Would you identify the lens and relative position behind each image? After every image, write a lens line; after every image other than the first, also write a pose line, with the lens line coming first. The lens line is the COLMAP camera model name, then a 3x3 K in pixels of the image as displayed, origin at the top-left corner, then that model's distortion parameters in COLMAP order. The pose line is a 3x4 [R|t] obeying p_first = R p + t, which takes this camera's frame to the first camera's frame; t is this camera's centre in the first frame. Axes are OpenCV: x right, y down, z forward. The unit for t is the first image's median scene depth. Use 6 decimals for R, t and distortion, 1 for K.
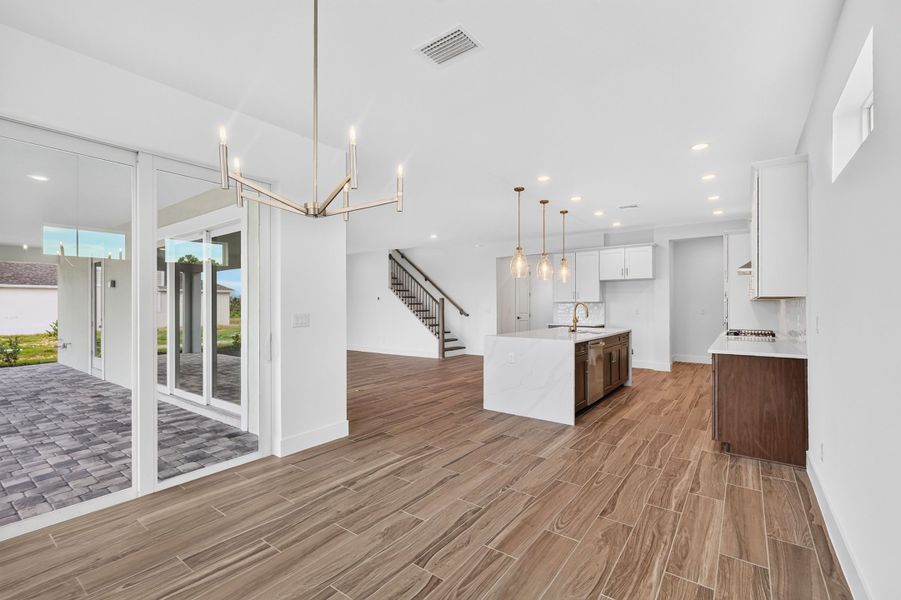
lens RADIAL K [[395.4, 0, 451.6], [0, 395.4, 305.2], [0, 0, 1]] dist [0.000418, 0.000126]
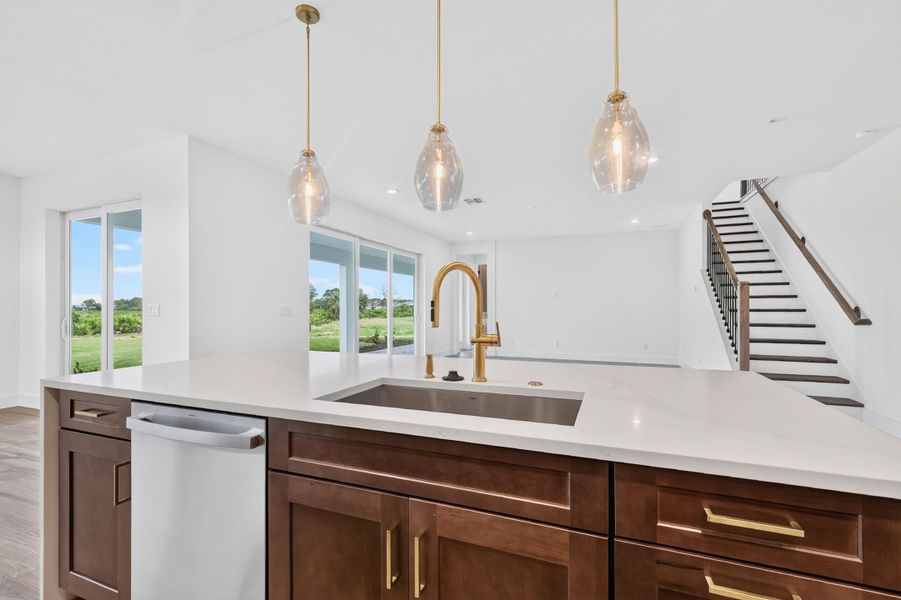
lens RADIAL K [[395.4, 0, 451.6], [0, 395.4, 305.2], [0, 0, 1]] dist [0.000418, 0.000126]
pose [[0.258900, -0.001424, -0.965903, 0.377018], [-0.000162, 0.999999, -0.001518, 0.010206], [0.965904, 0.000549, 0.258899, 0.634631]]
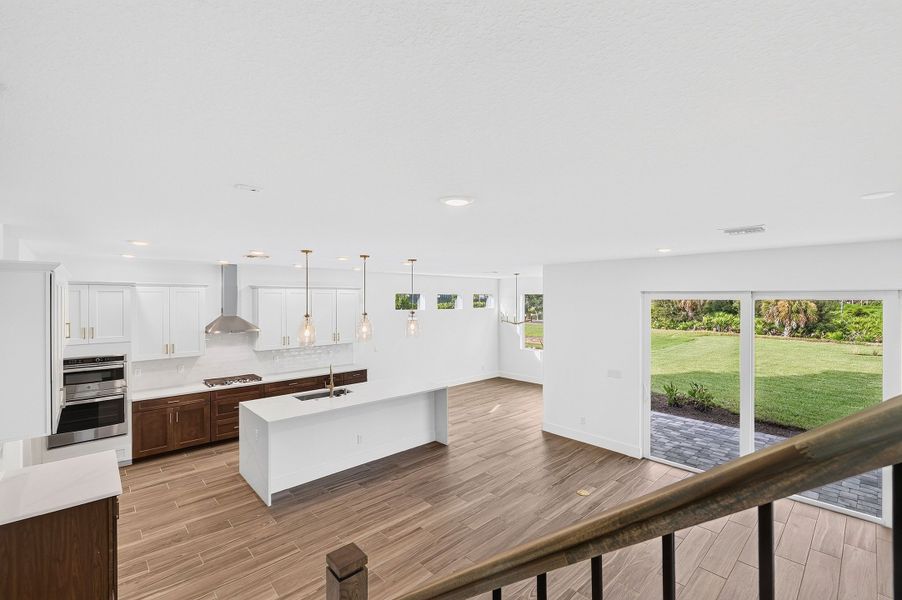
lens RADIAL K [[394.4, 0, 454.6], [0, 394.4, 300.1], [0, 0, 1]] dist [-0.000049, -0.000022]
pose [[-0.983352, 0.002865, 0.181689, -0.094477], [0.003551, 0.999988, 0.003451, -0.111641], [-0.181677, 0.004039, -0.983350, 1.274591]]
